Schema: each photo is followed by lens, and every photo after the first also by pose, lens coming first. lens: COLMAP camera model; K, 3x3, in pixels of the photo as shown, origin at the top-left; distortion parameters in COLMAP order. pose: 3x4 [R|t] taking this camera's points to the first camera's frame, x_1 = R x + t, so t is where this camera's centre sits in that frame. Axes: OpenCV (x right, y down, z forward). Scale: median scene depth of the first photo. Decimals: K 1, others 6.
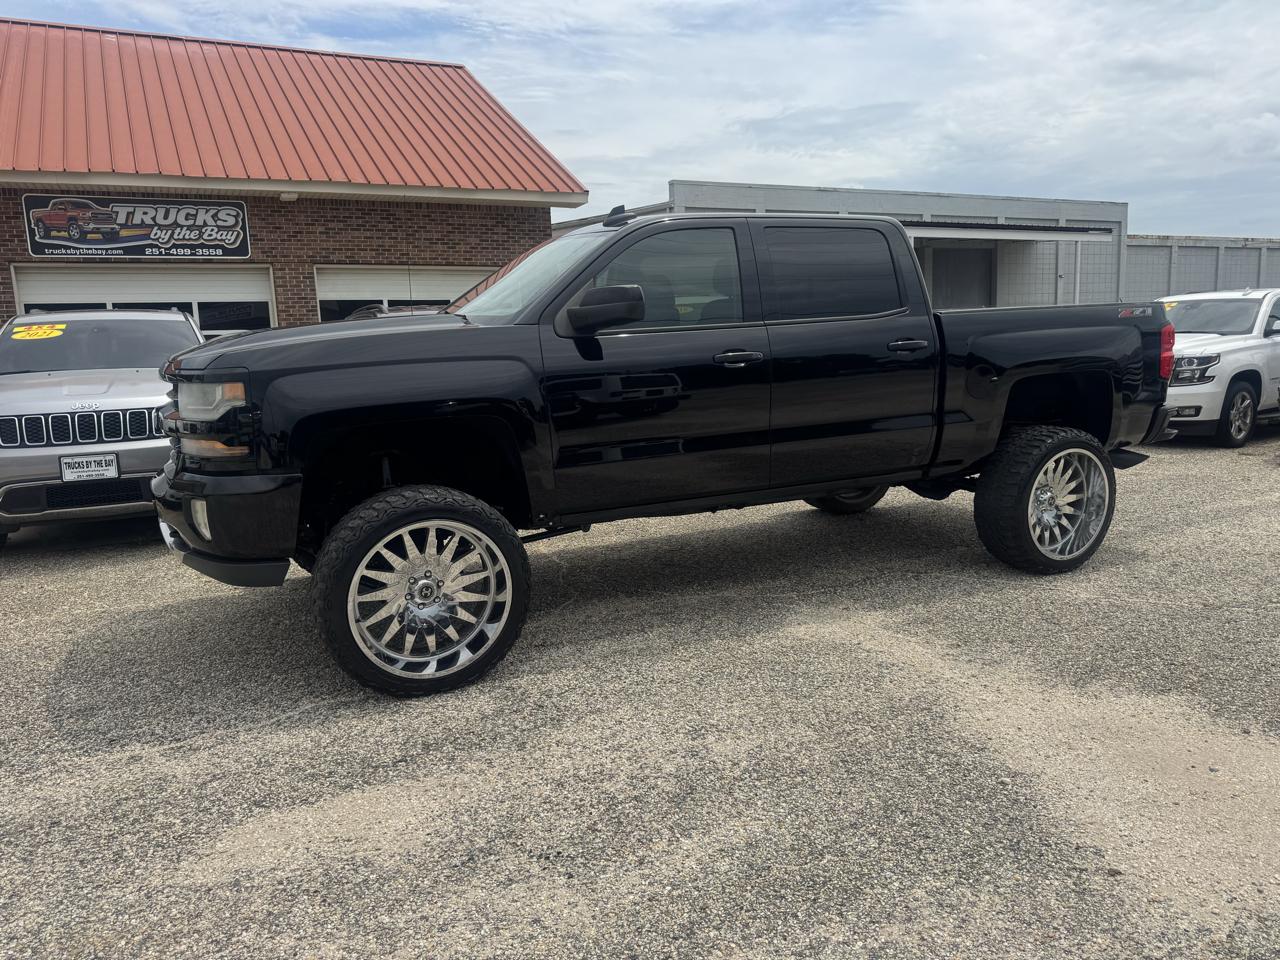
lens RADIAL K [[914.4, 0, 646.6], [0, 914.4, 482.1], [0, 0, 1]] dist [-0.006076, -0.000172]
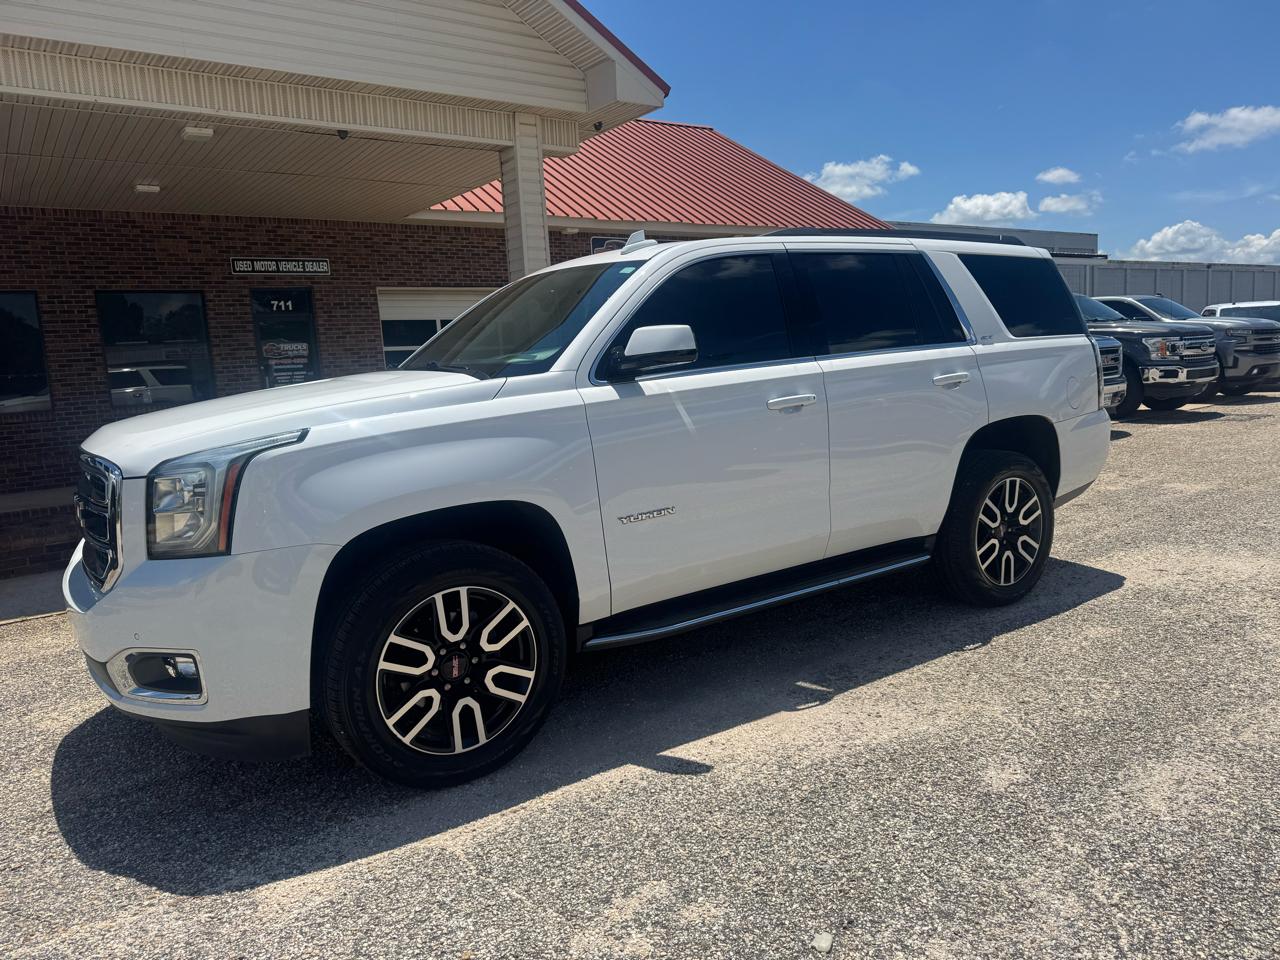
lens RADIAL K [[914.4, 0, 646.6], [0, 914.4, 482.1], [0, 0, 1]] dist [-0.006076, -0.000172]
pose [[0.976063, -0.051048, 0.211411, -0.837461], [0.055079, 0.998394, -0.013221, 0.061065], [-0.210397, 0.024549, 0.977308, -0.285595]]
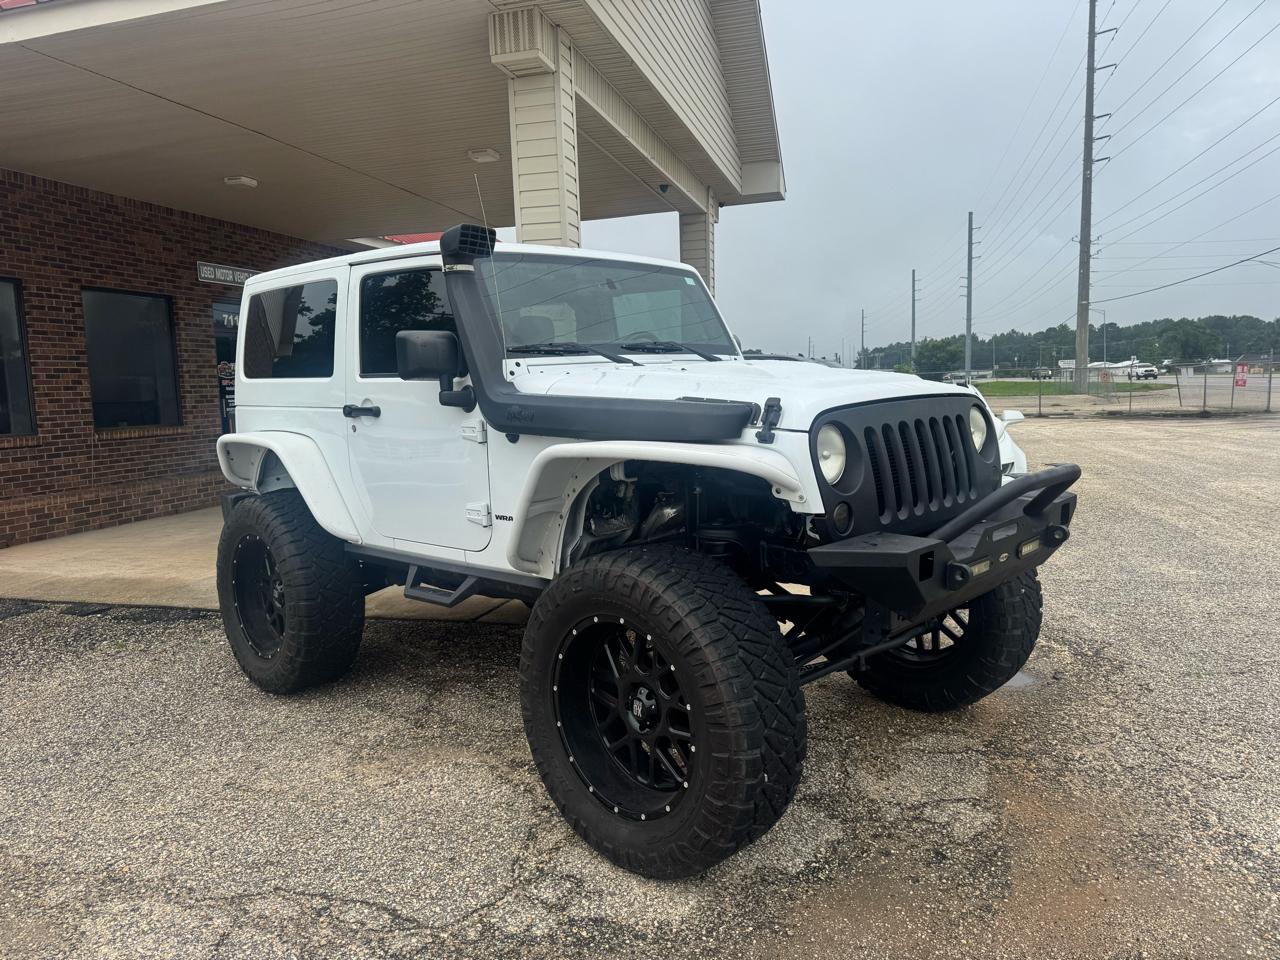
lens RADIAL K [[914.4, 0, 646.6], [0, 914.4, 482.1], [0, 0, 1]] dist [-0.006076, -0.000172]
pose [[0.641080, -0.067140, 0.764532, -1.440101], [0.119835, 0.992705, -0.013306, 0.049259], [-0.758061, 0.100148, 0.644449, -0.089825]]
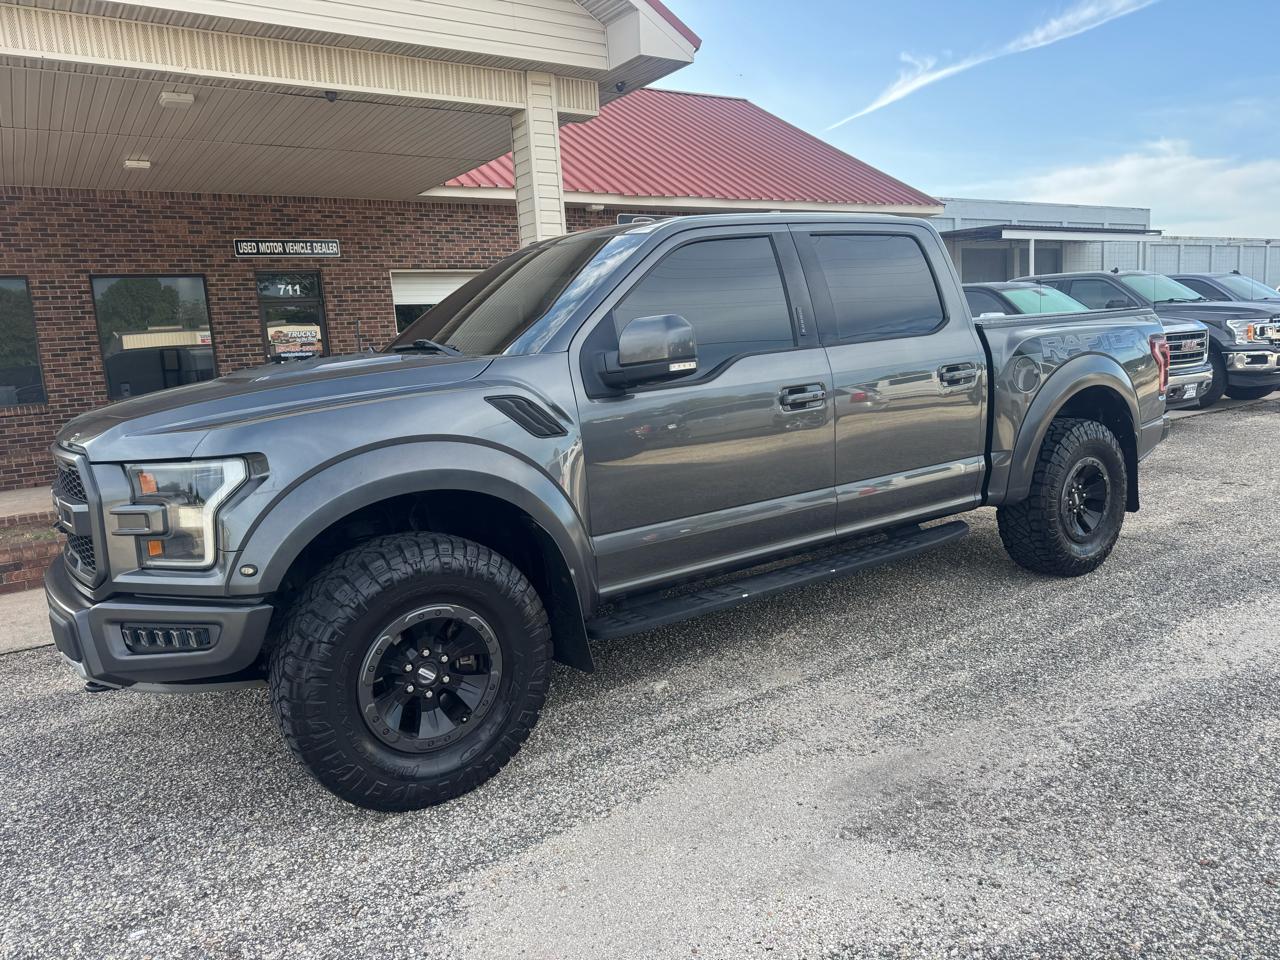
lens RADIAL K [[914.4, 0, 646.6], [0, 914.4, 482.1], [0, 0, 1]] dist [-0.006076, -0.000172]
pose [[0.983032, -0.053851, 0.175350, -0.819180], [0.053960, 0.998534, 0.004147, 0.047117], [-0.175316, 0.005386, 0.984497, -0.220457]]
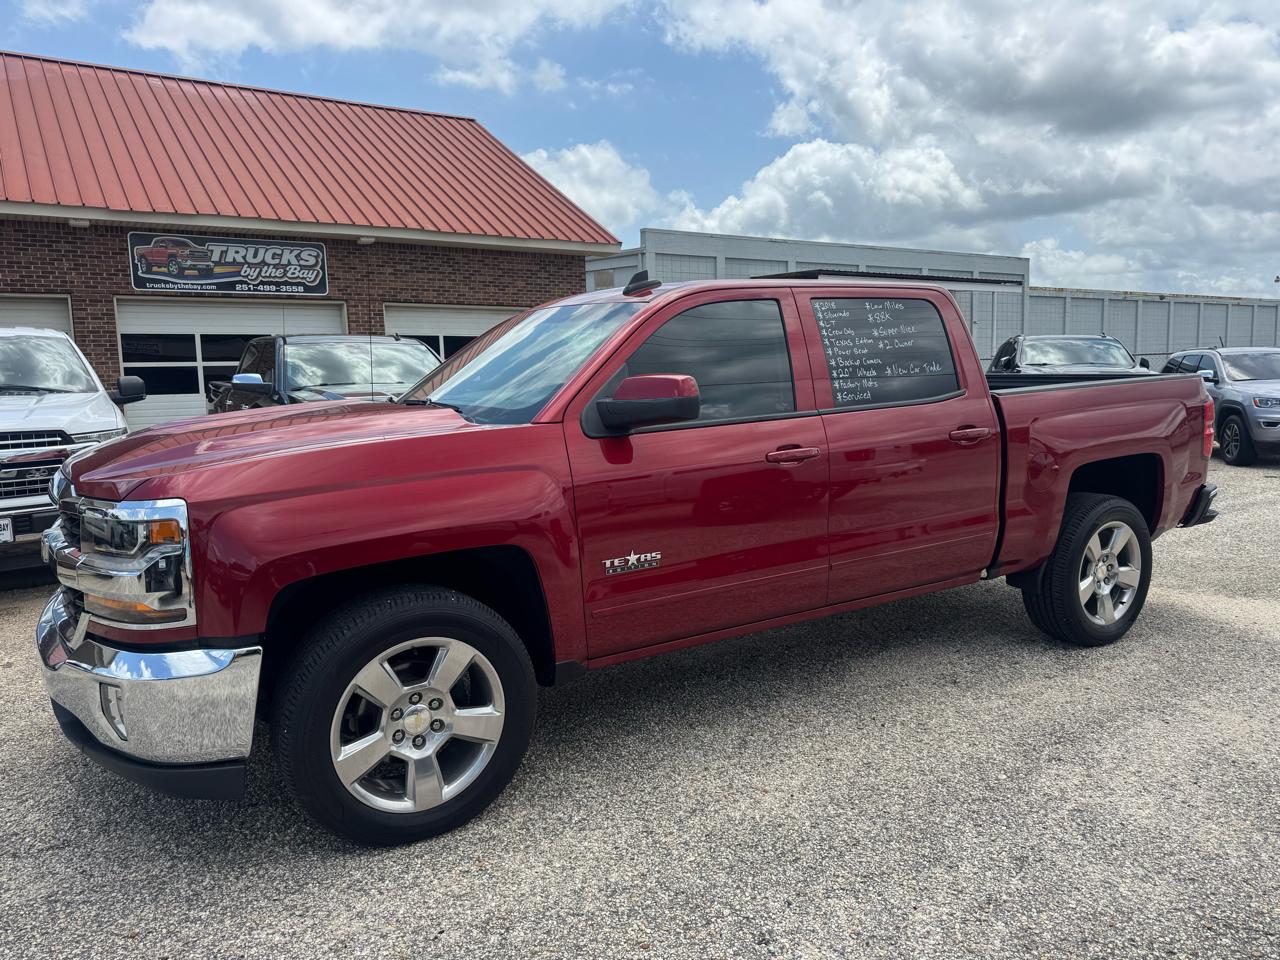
lens RADIAL K [[940.6, 0, 637.0], [0, 940.6, 476.2], [0, 0, 1]] dist [0.005483, -0.006352]
pose [[0.990595, -0.005041, 0.136735, -0.230851], [0.011955, 0.998688, -0.049793, 0.028089], [-0.136304, 0.050960, 0.989355, -0.141177]]
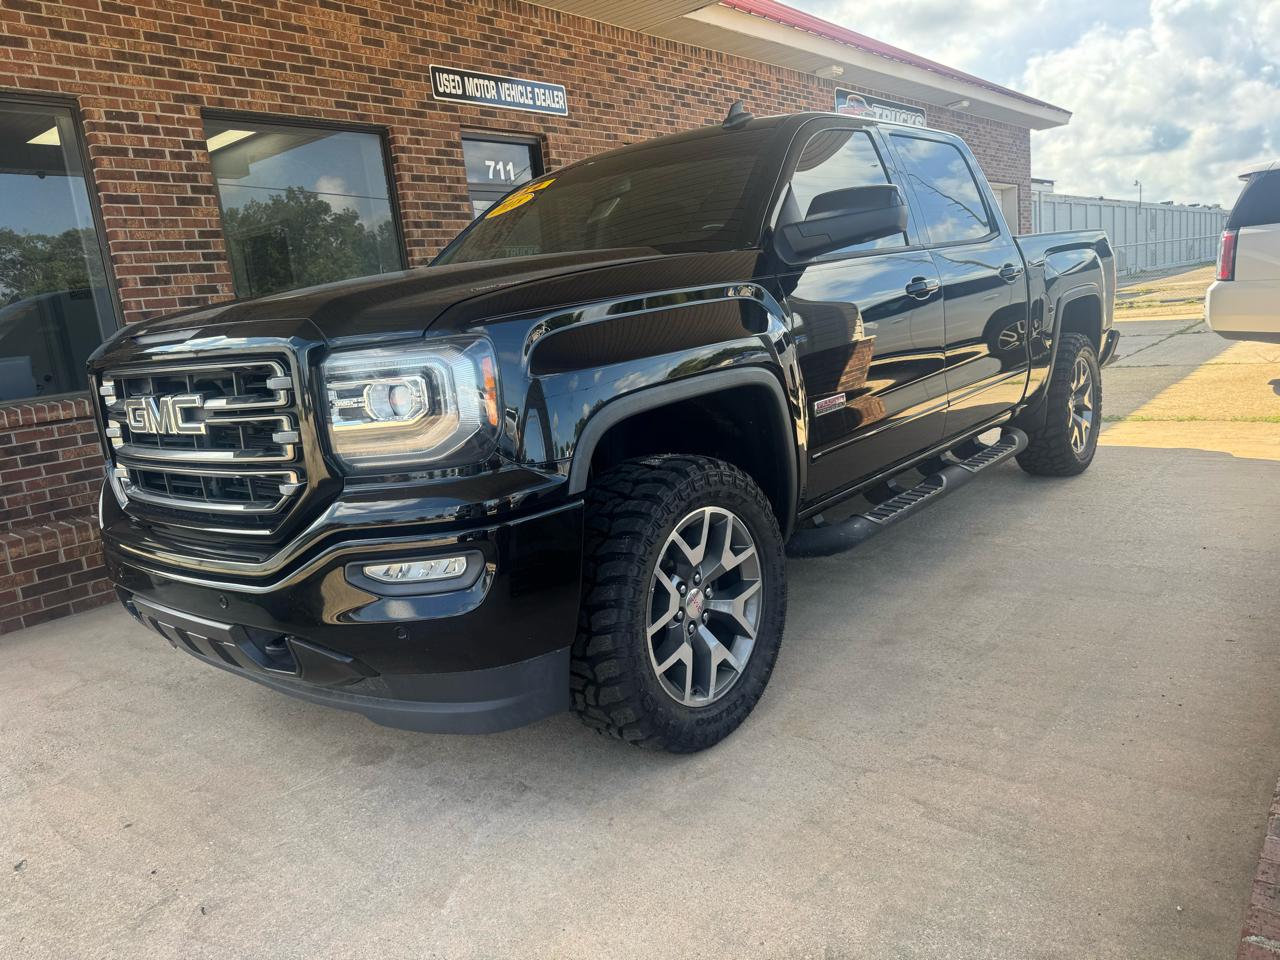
lens RADIAL K [[941.1, 0, 640.0], [0, 941.1, 480.0], [0, 0, 1]] dist [0.003582, 0.006096]
pose [[0.896236, -0.136722, 0.421980, -1.189977], [0.135499, 0.990226, 0.033050, 0.002422], [-0.422375, 0.027557, 0.906002, 0.253464]]
